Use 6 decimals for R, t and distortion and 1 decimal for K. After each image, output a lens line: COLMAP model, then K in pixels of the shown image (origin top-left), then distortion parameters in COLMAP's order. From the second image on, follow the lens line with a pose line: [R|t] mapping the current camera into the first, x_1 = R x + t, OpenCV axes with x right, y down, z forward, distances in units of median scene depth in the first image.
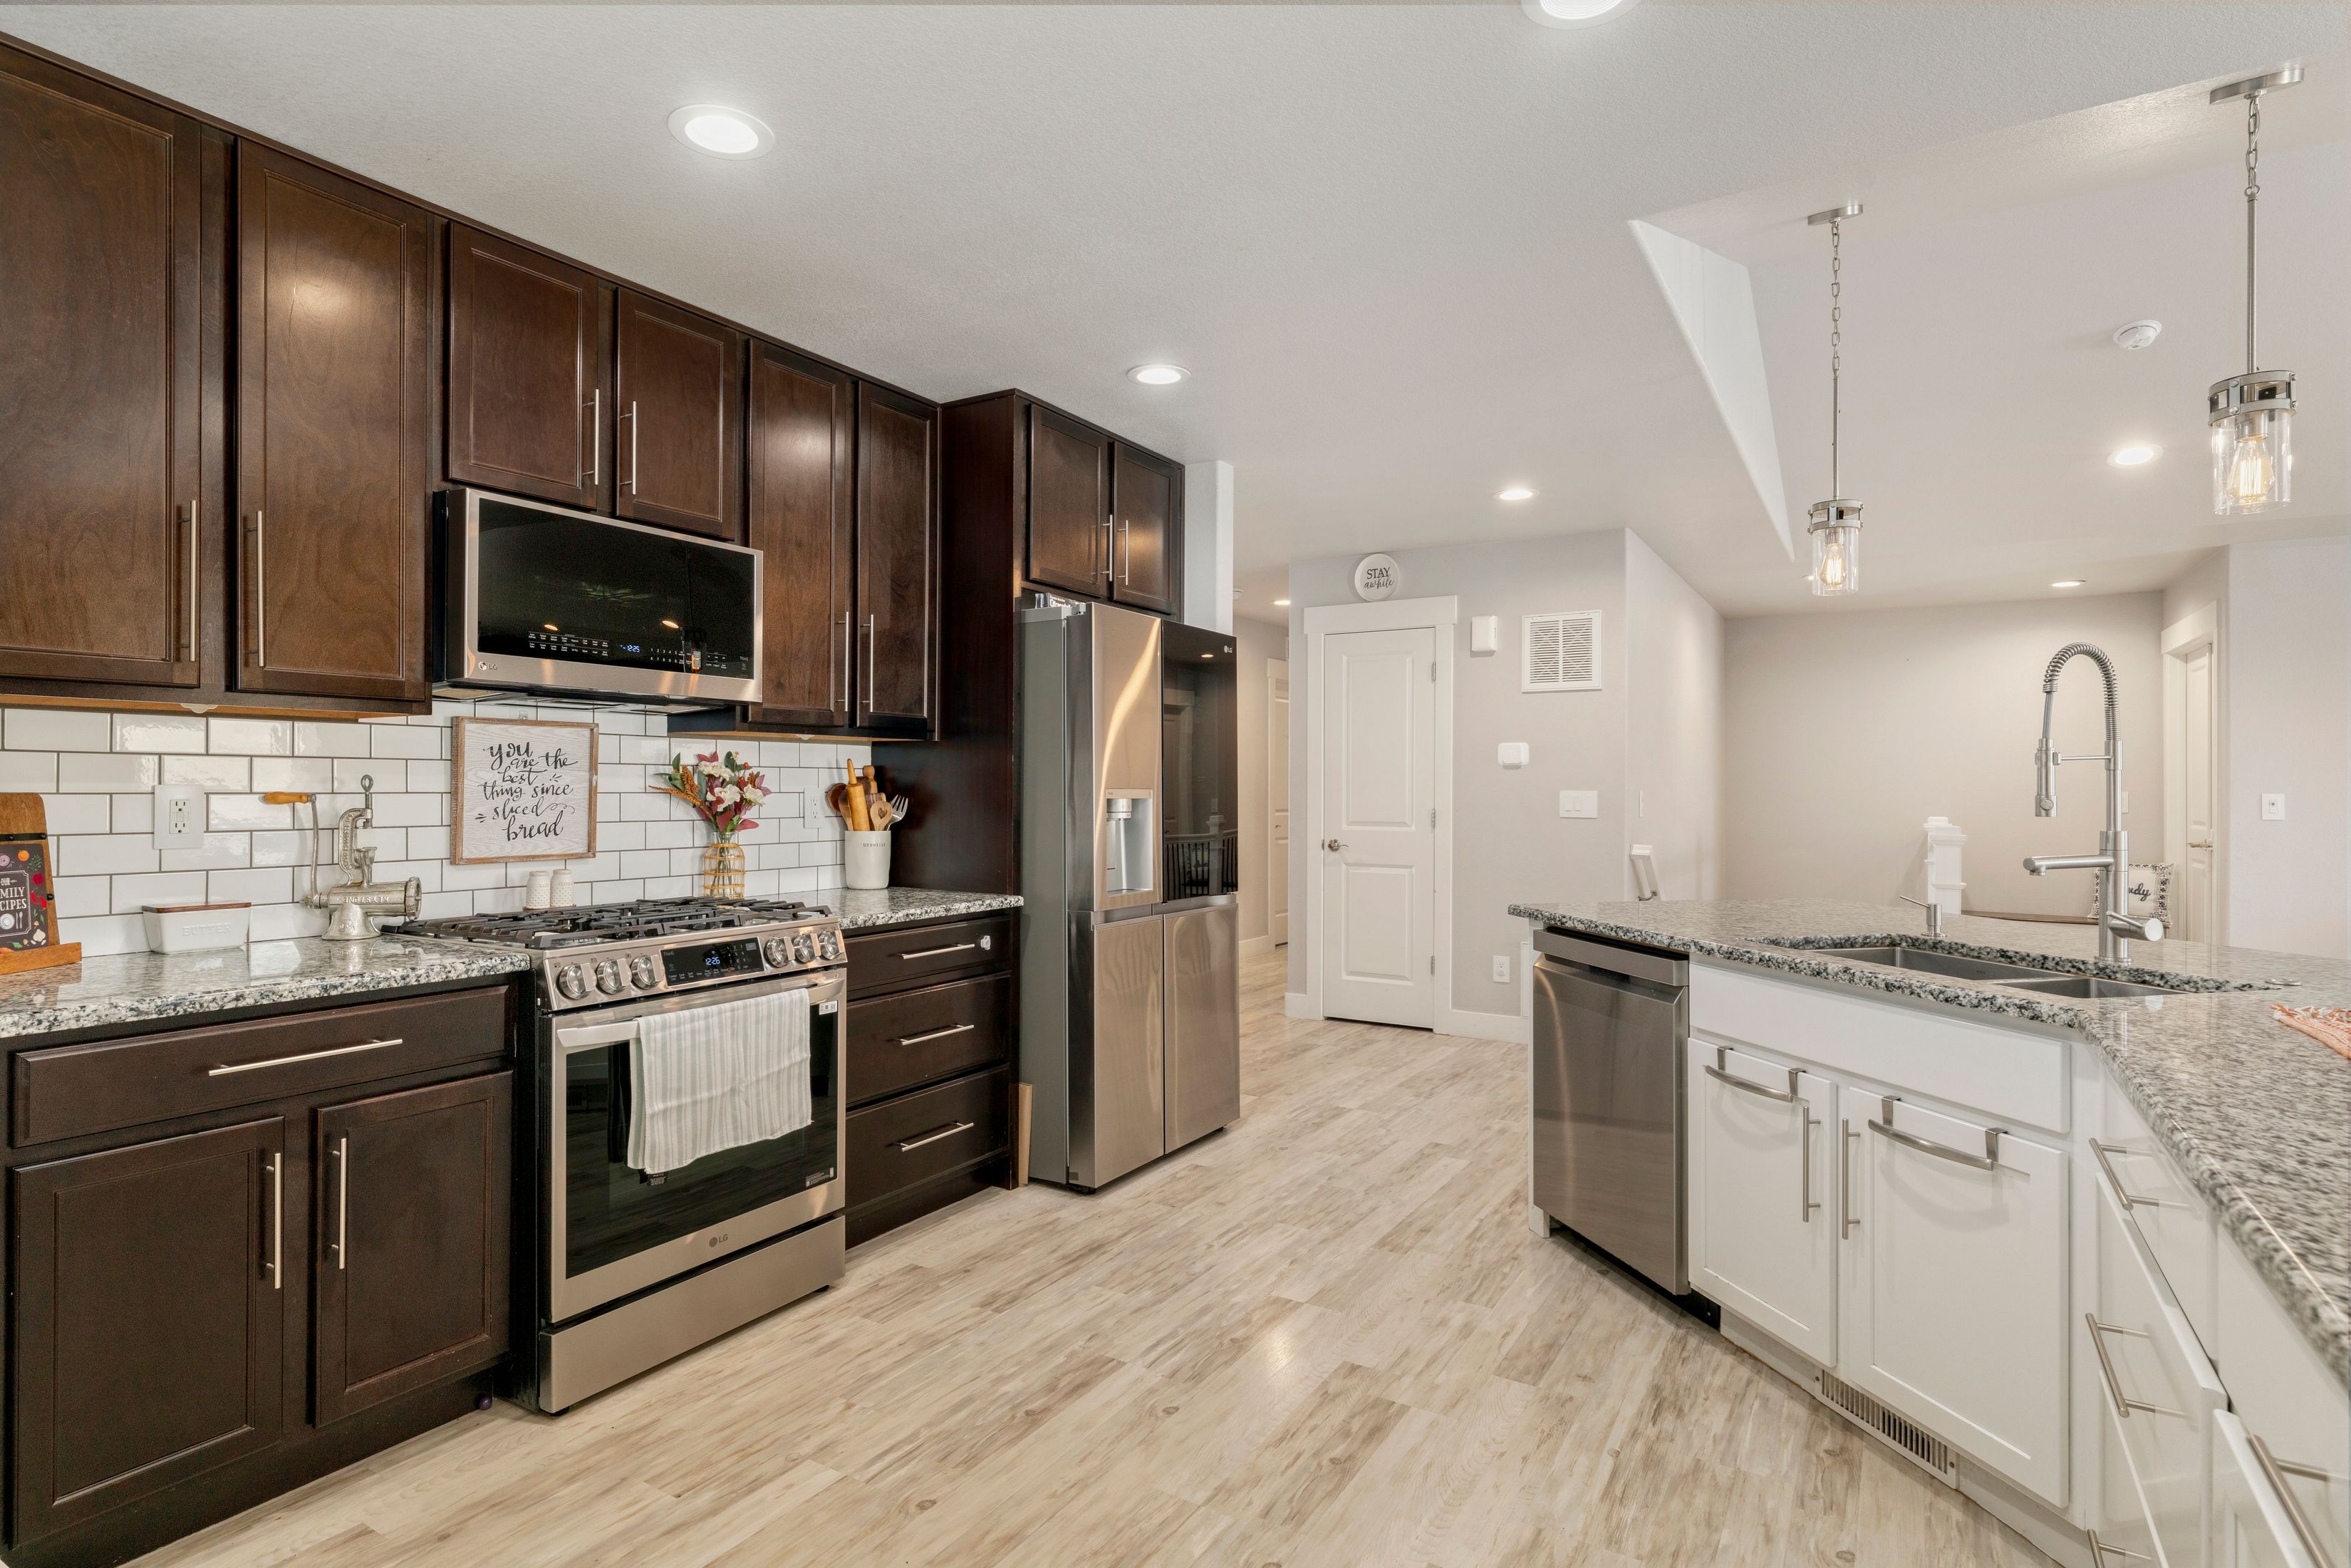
lens RADIAL K [[1211.6, 0, 1173.9], [0, 1211.6, 770.1], [0, 0, 1]] dist [0.003369, -0.003731]
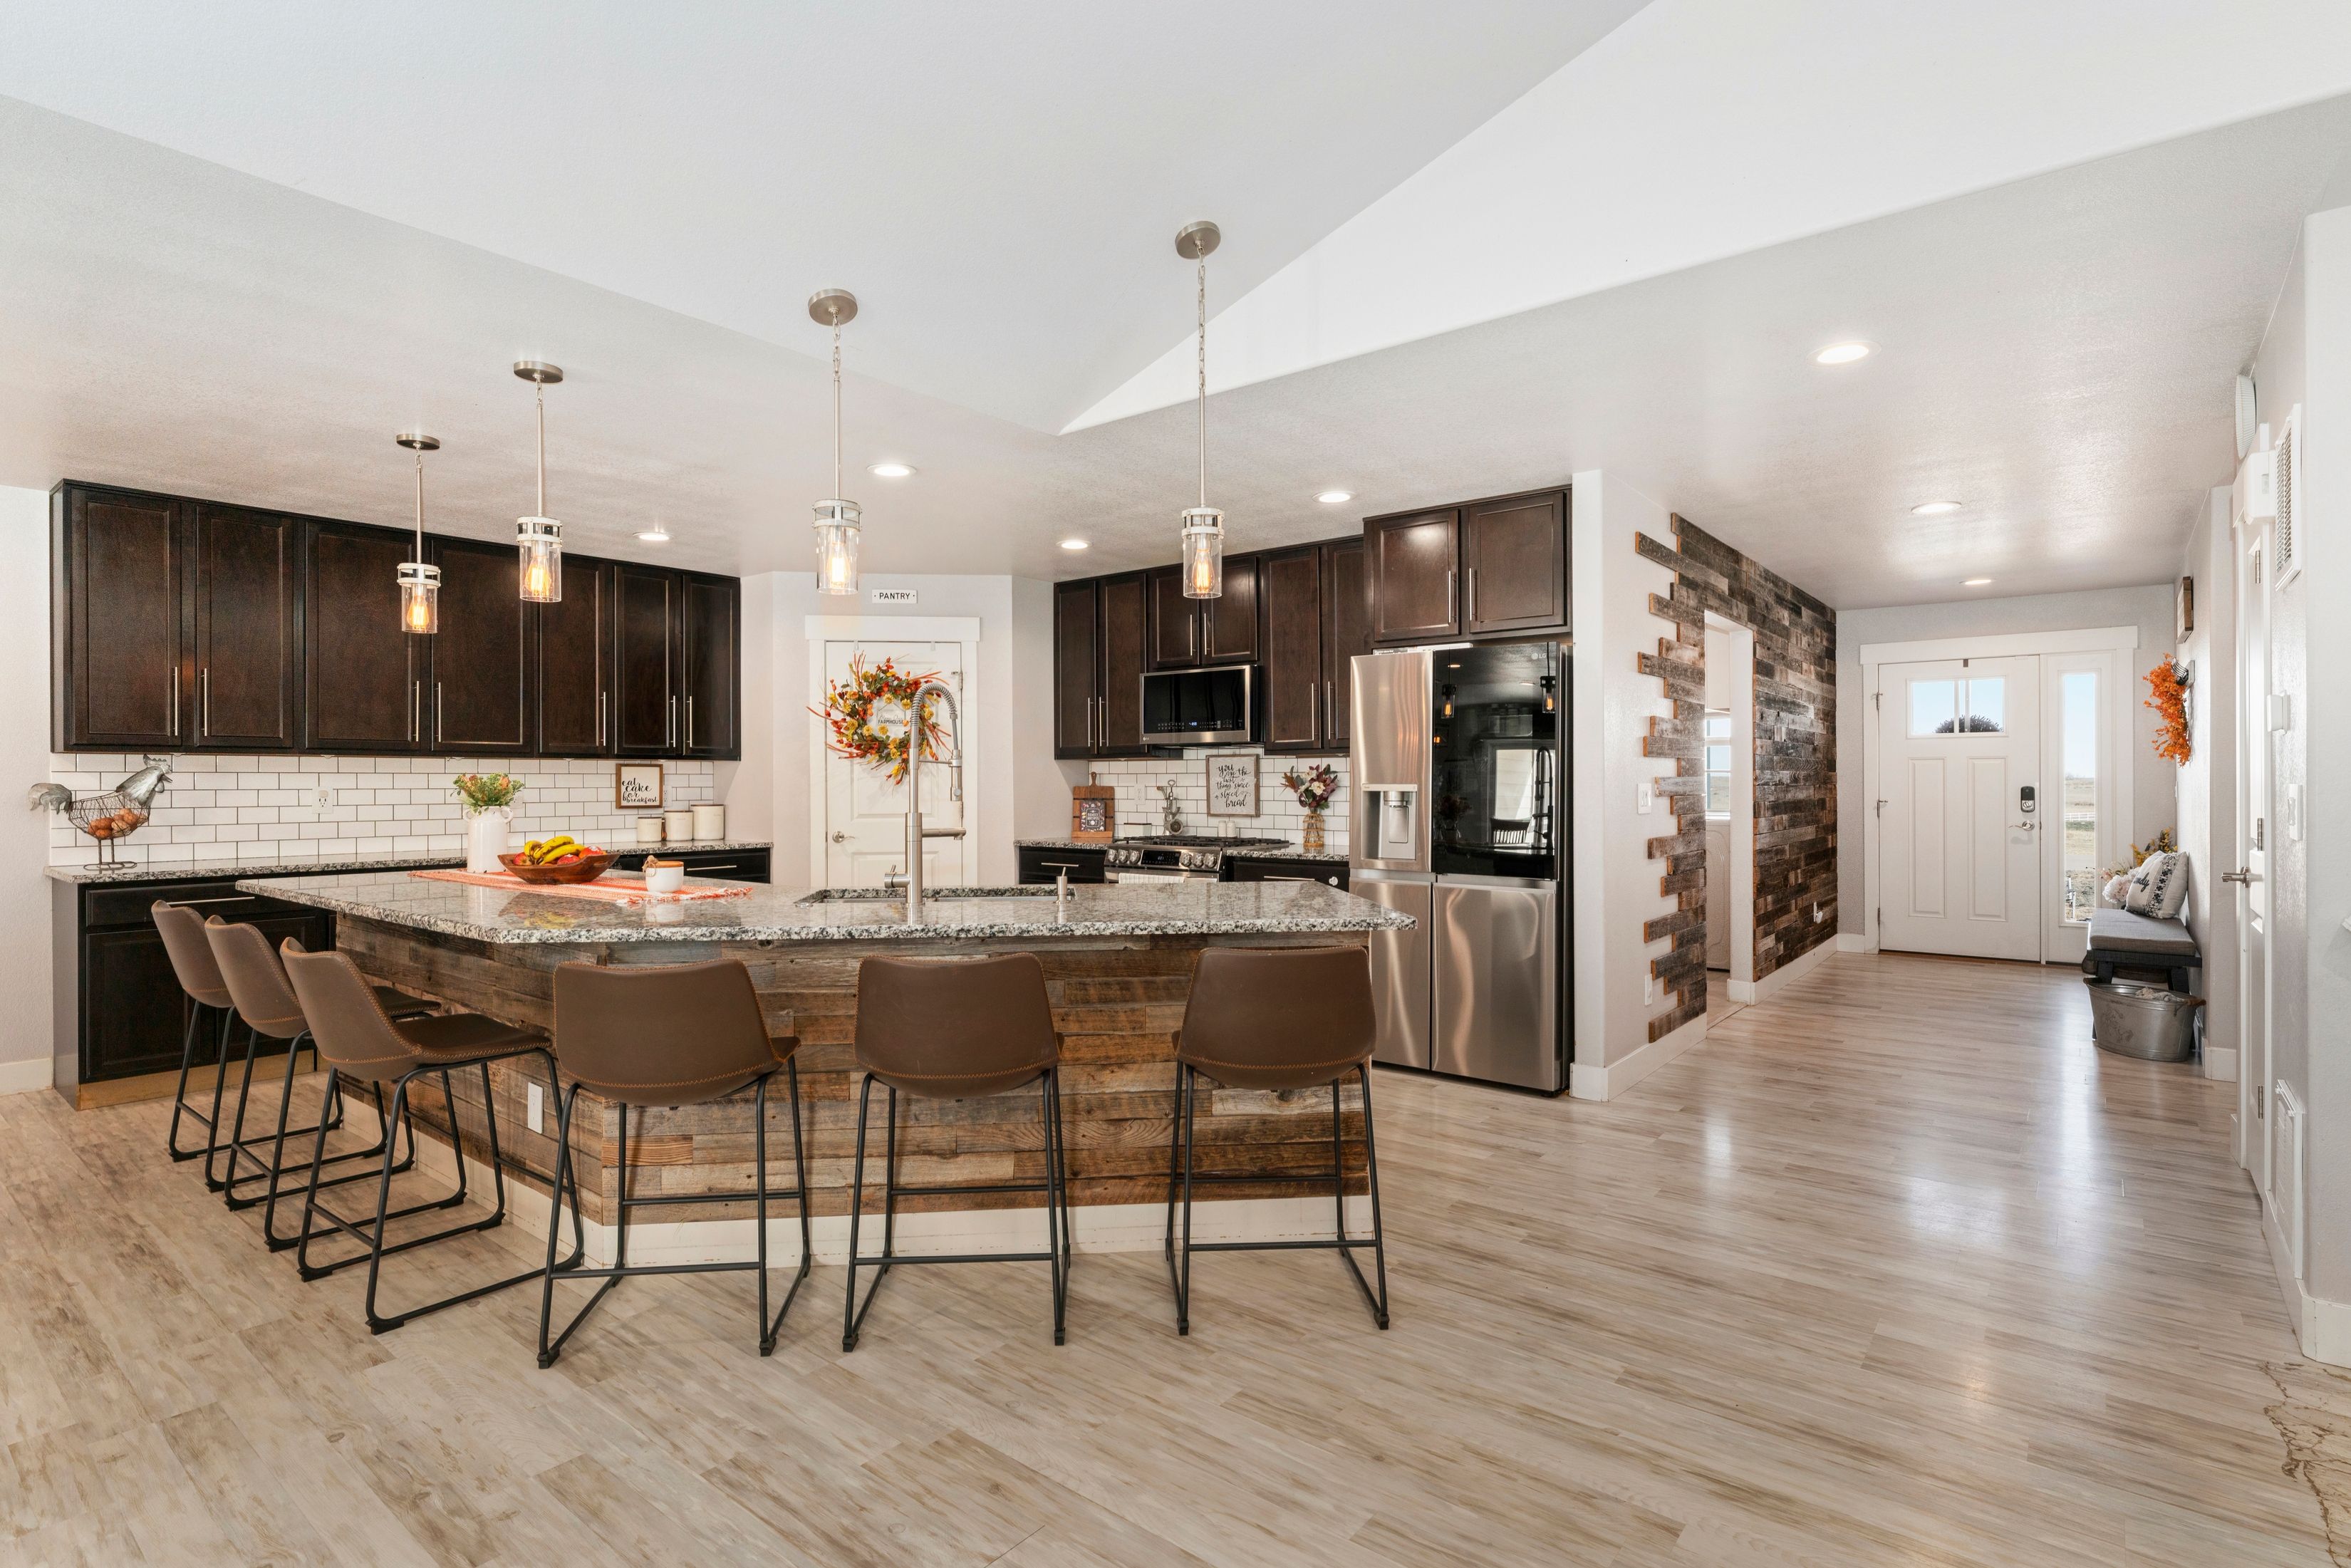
lens RADIAL K [[1152.3, 0, 1167.7], [0, 1152.3, 783.0], [0, 0, 1]] dist [0.004197, -0.000552]
pose [[-0.141865, -0.004346, -0.989876, 1.567182], [0.016322, 0.999844, -0.006729, 0.023407], [0.989751, -0.017111, -0.141772, 1.140469]]
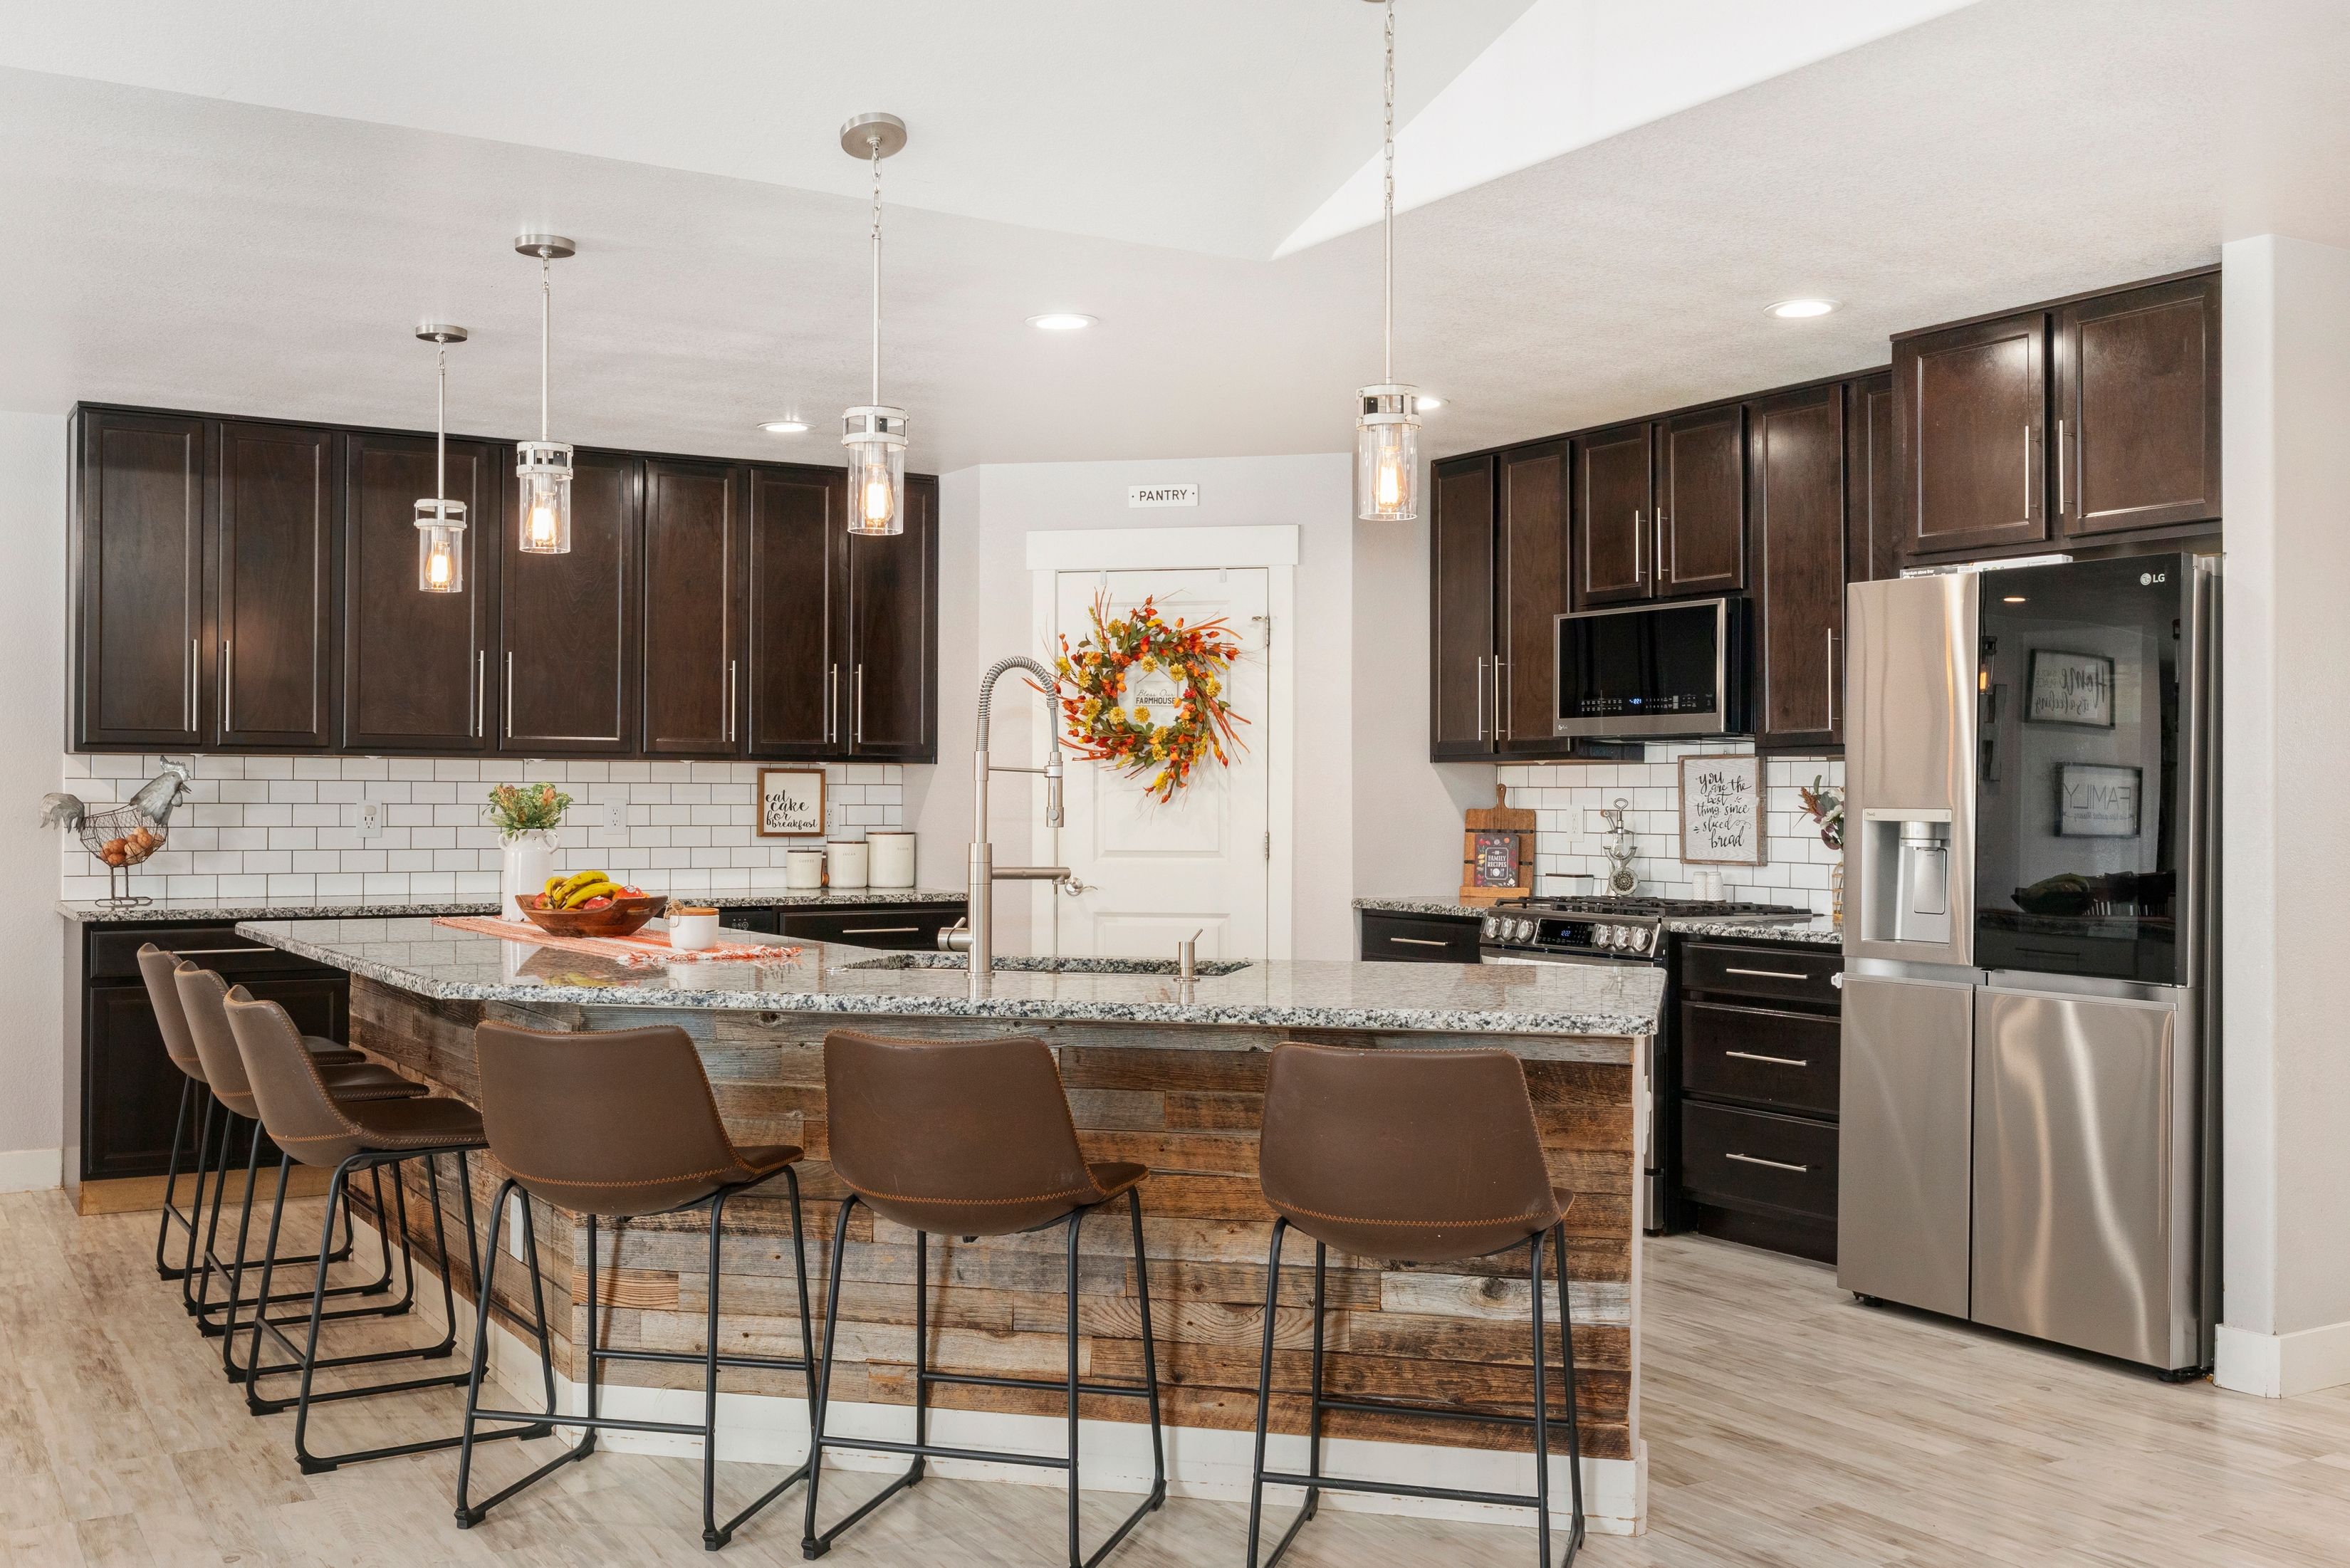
lens RADIAL K [[2213.5, 0, 1165.2], [0, 2213.5, 781.2], [0, 0, 1]] dist [0.010660, 0.000000]
pose [[-0.464585, -0.014548, -0.885409, 1.745755], [0.005859, 0.999793, -0.019502, 0.027821], [0.885509, -0.014248, -0.464403, 1.506386]]
